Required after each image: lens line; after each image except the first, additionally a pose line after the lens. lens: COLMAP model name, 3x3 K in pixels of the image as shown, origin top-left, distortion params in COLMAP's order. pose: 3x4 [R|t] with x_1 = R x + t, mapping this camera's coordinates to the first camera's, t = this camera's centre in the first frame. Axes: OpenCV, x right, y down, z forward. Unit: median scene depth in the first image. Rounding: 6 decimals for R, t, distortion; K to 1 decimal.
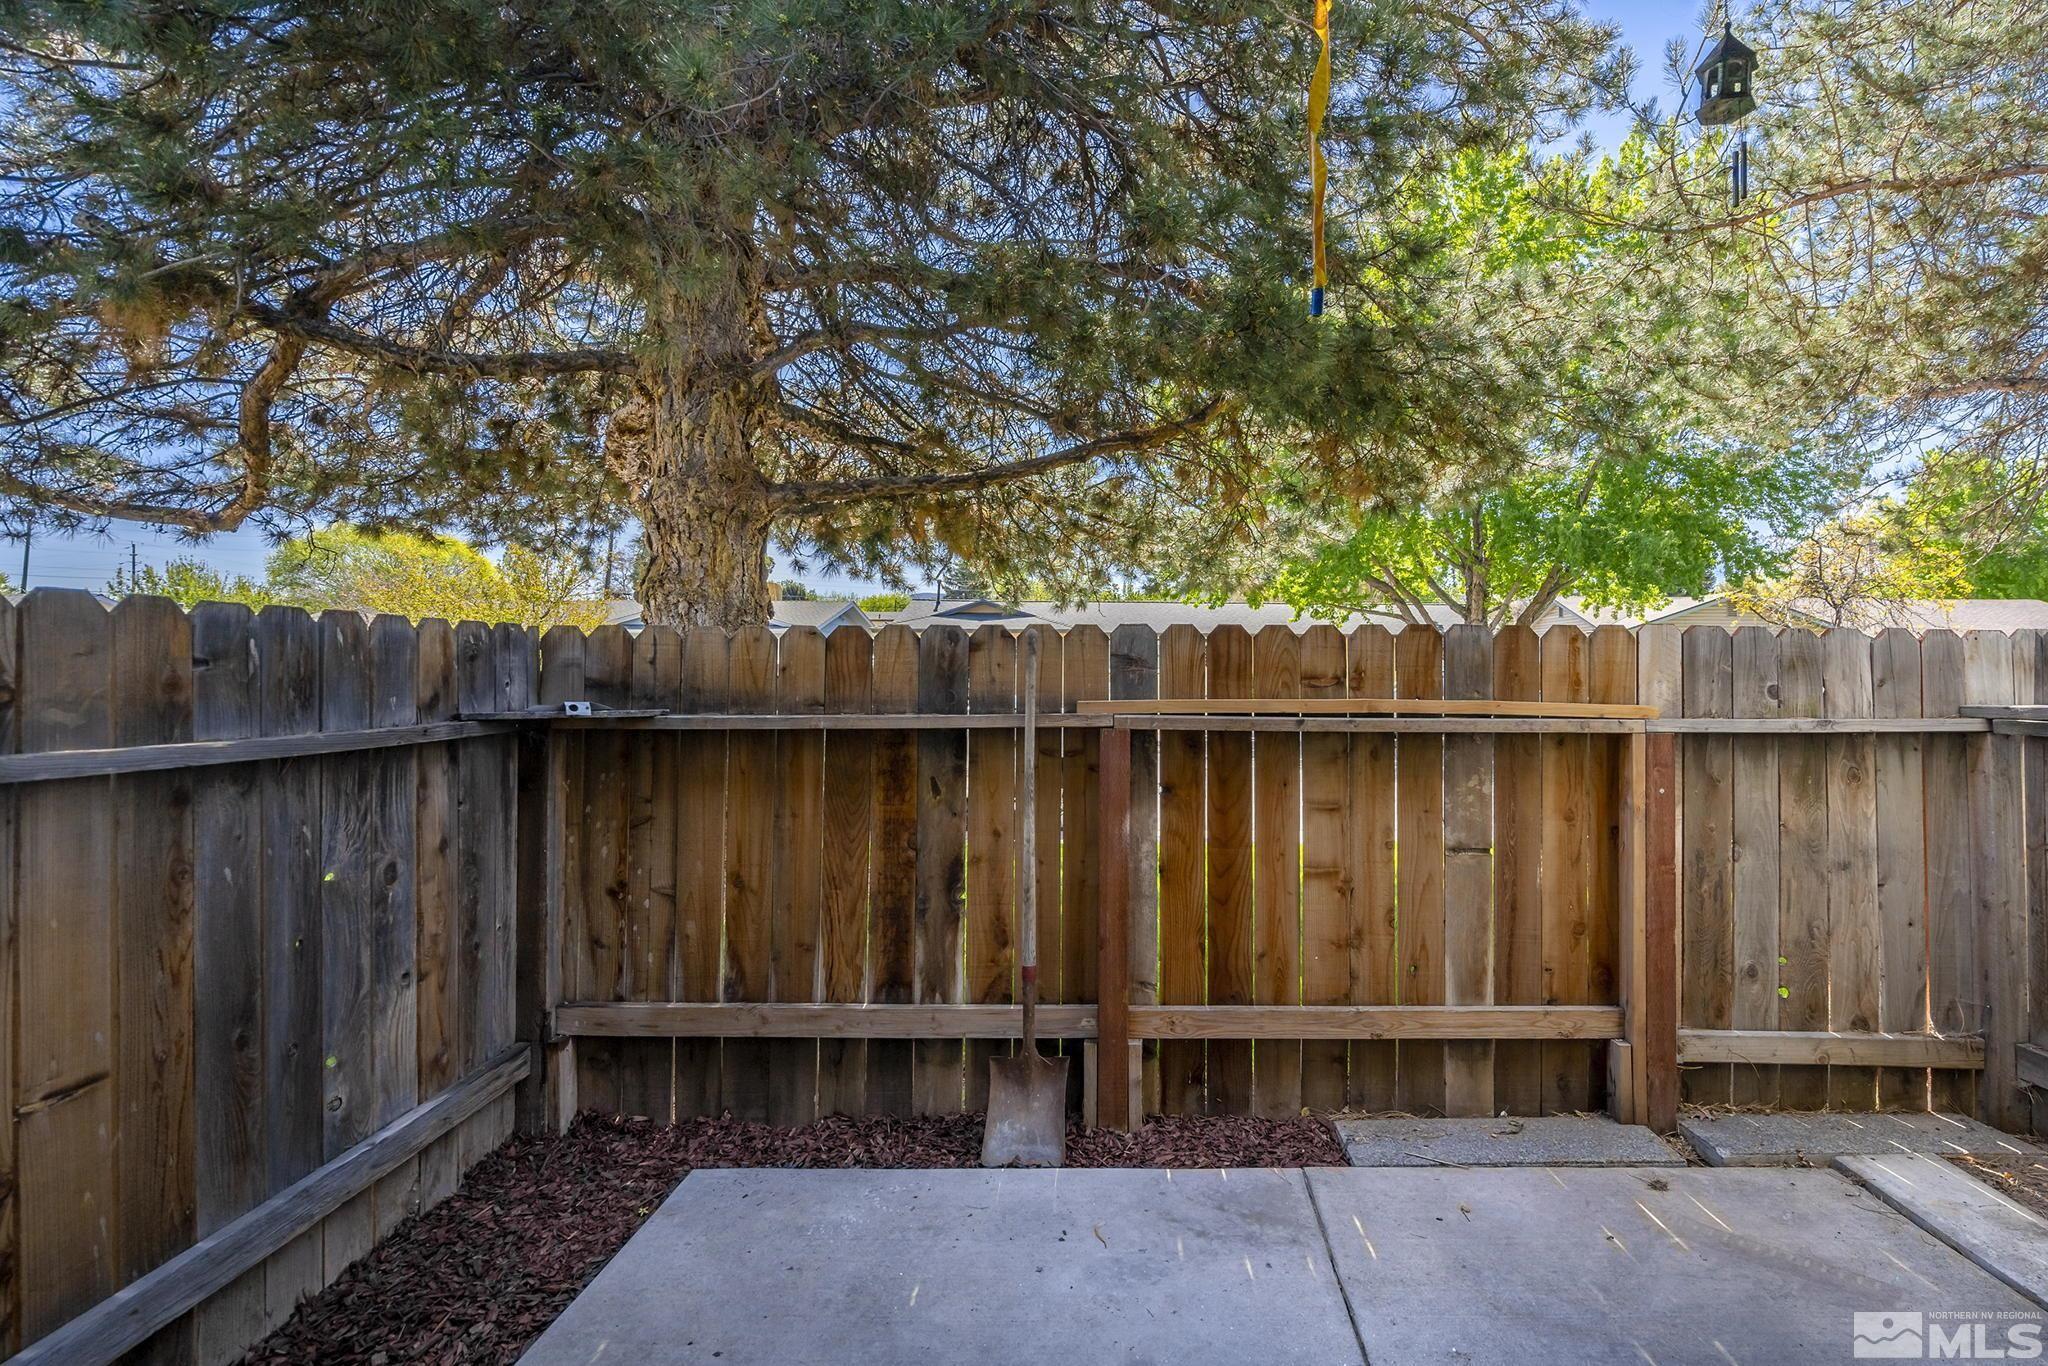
lens RADIAL K [[984.2, 0, 1152.4], [0, 984.2, 640.4], [0, 0, 1]] dist [-0.005780, 0.002933]
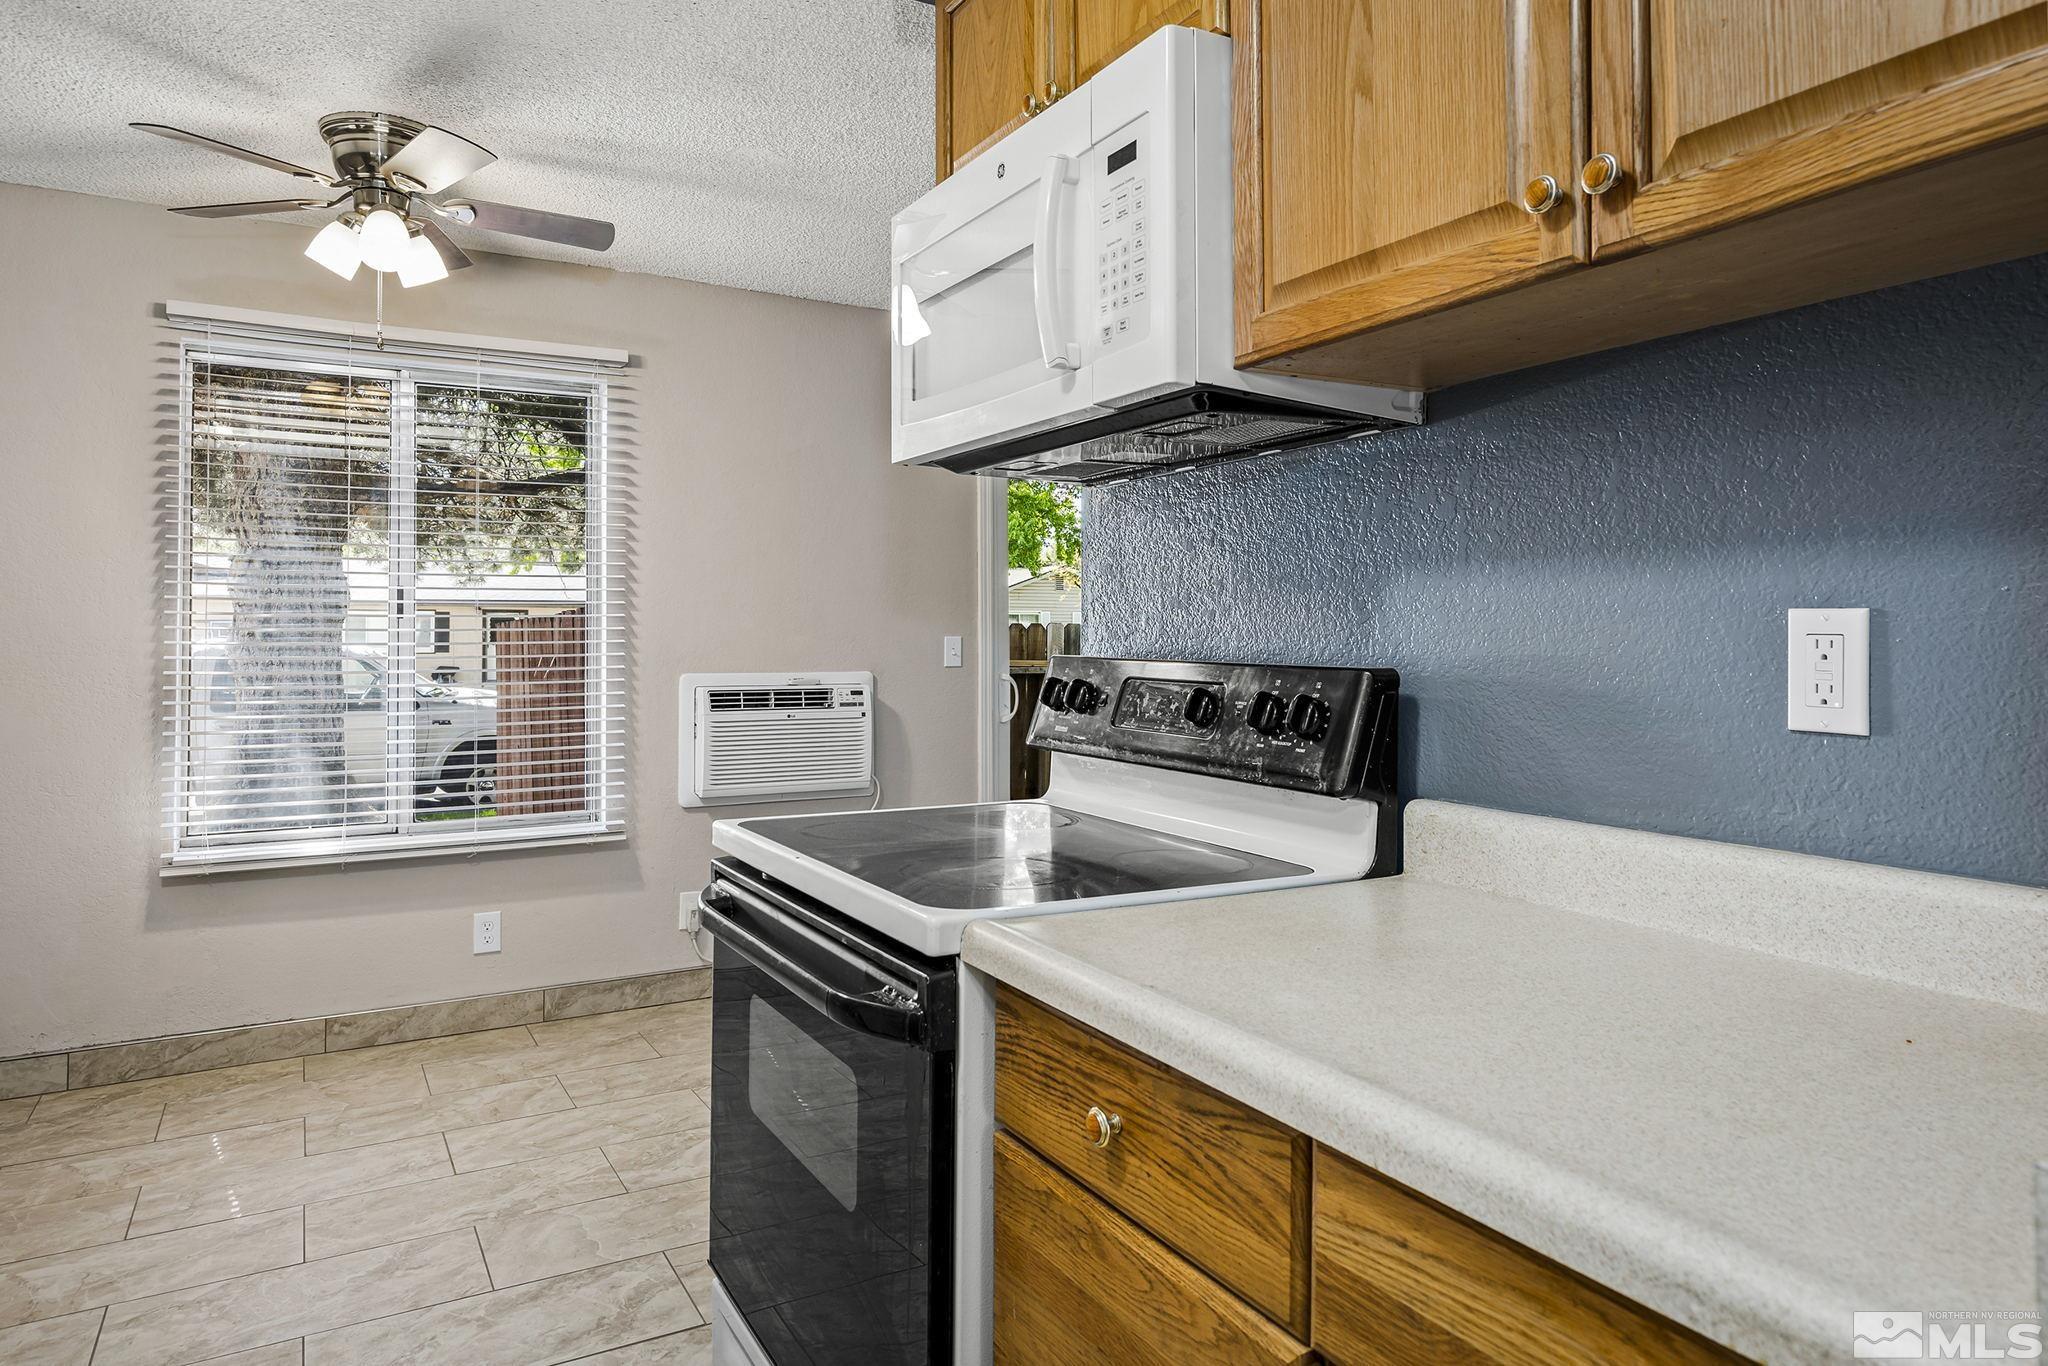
lens RADIAL K [[1282.5, 0, 1034.7], [0, 1282.5, 667.3], [0, 0, 1]] dist [0.008678, 0.000074]
pose [[0.869343, -0.015378, 0.493970, -0.901735], [-0.006898, 0.999041, 0.043241, -0.041883], [-0.494161, -0.040998, 0.868403, -1.399850]]
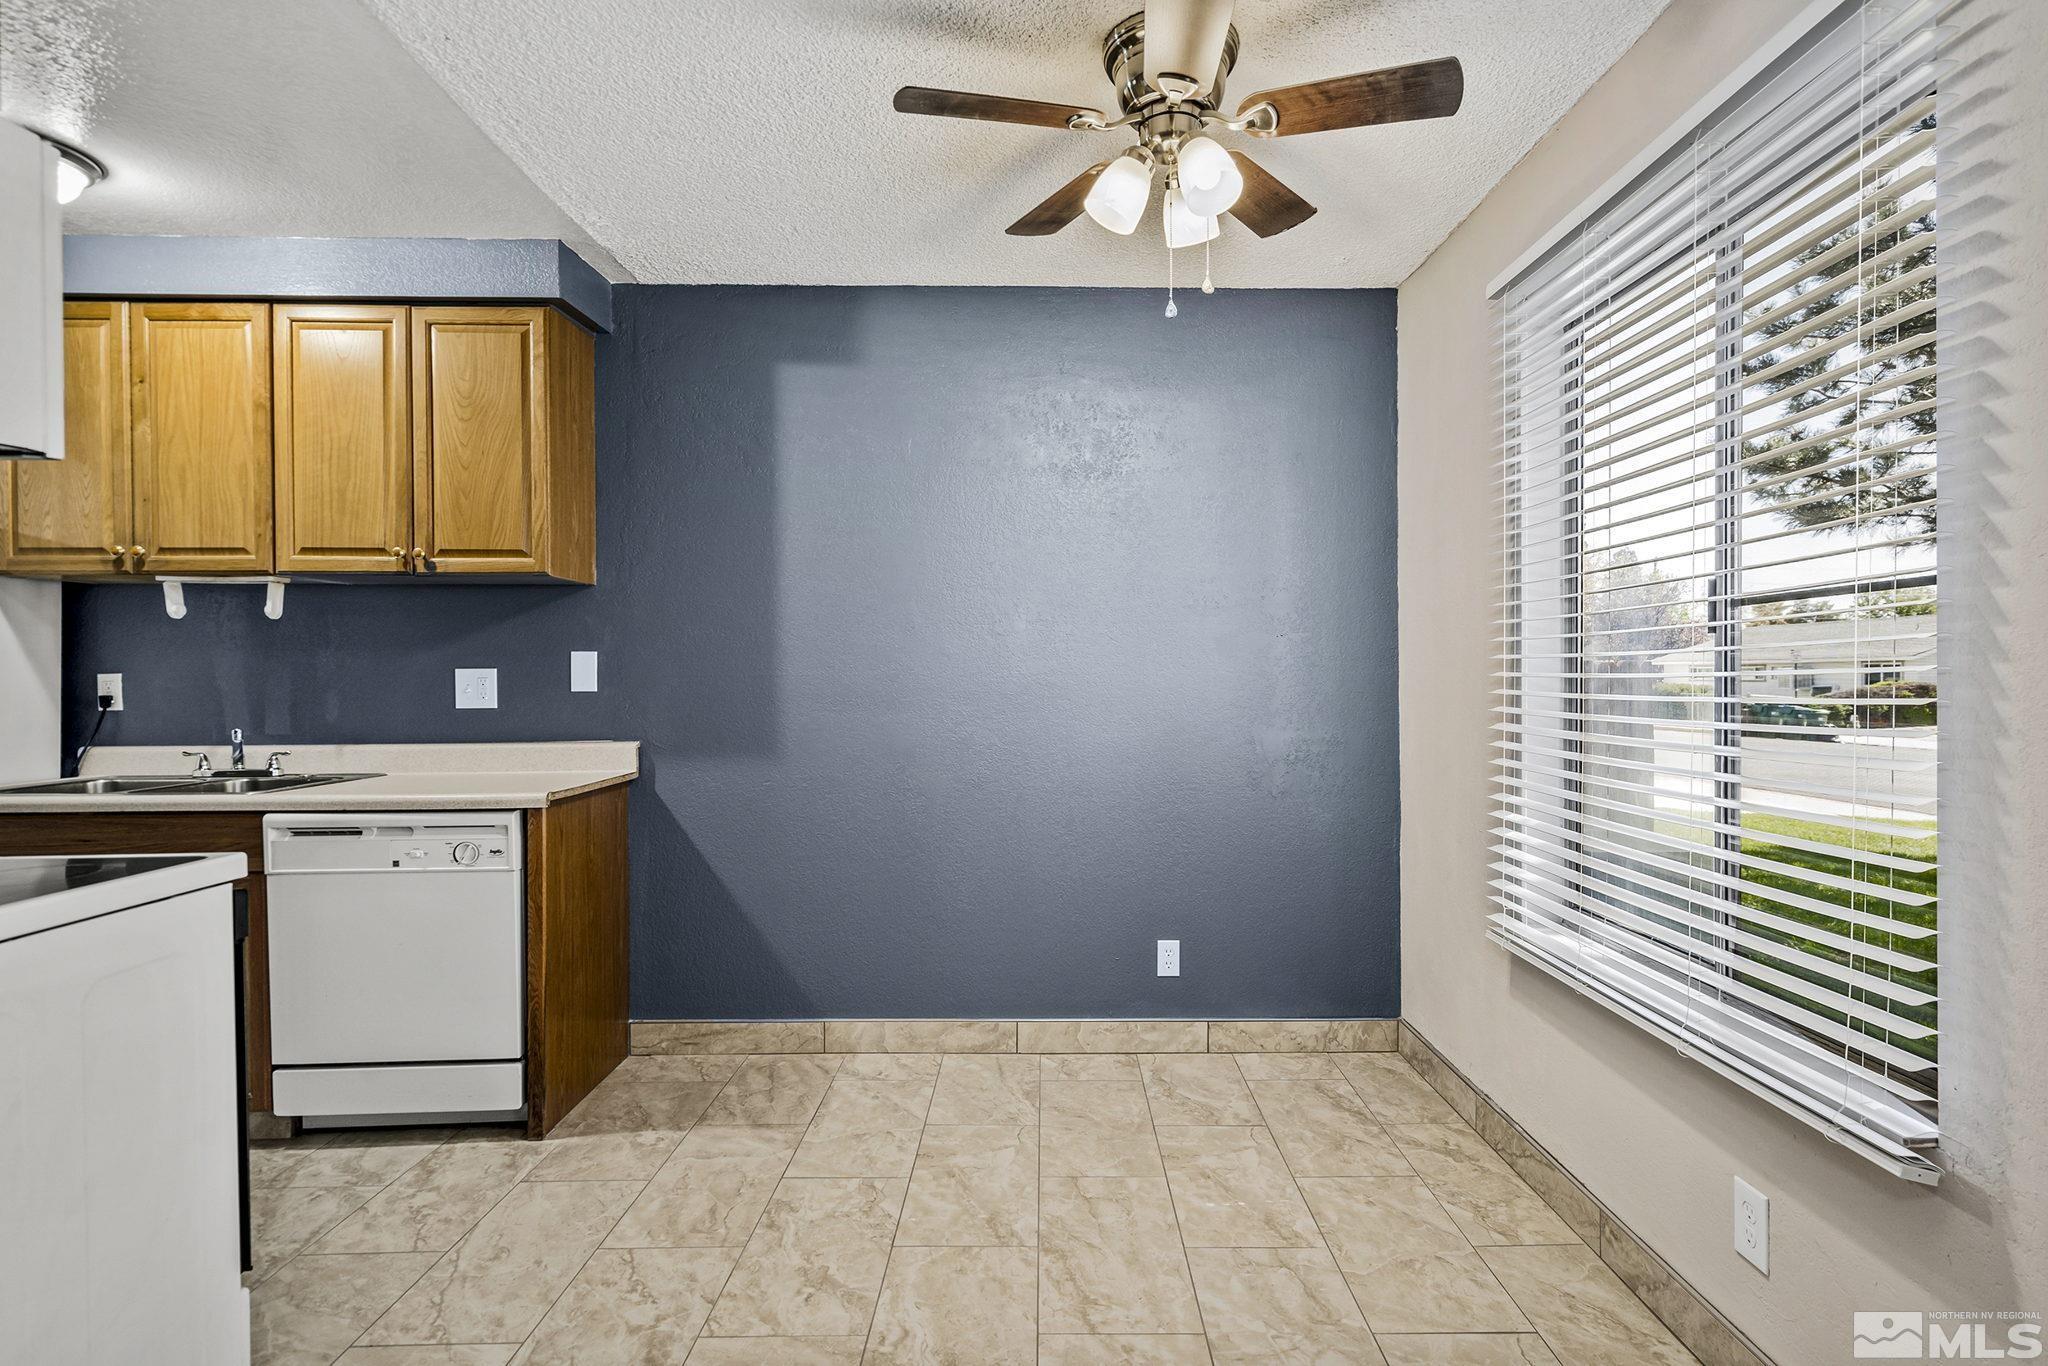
lens RADIAL K [[1049.8, 0, 1068.7], [0, 1049.8, 679.0], [0, 0, 1]] dist [-0.001248, -0.001131]
pose [[0.014565, -0.001429, -0.999893, -0.172134], [0.032397, 0.999475, -0.000957, -0.015598], [0.999369, -0.032380, 0.014604, -0.346976]]
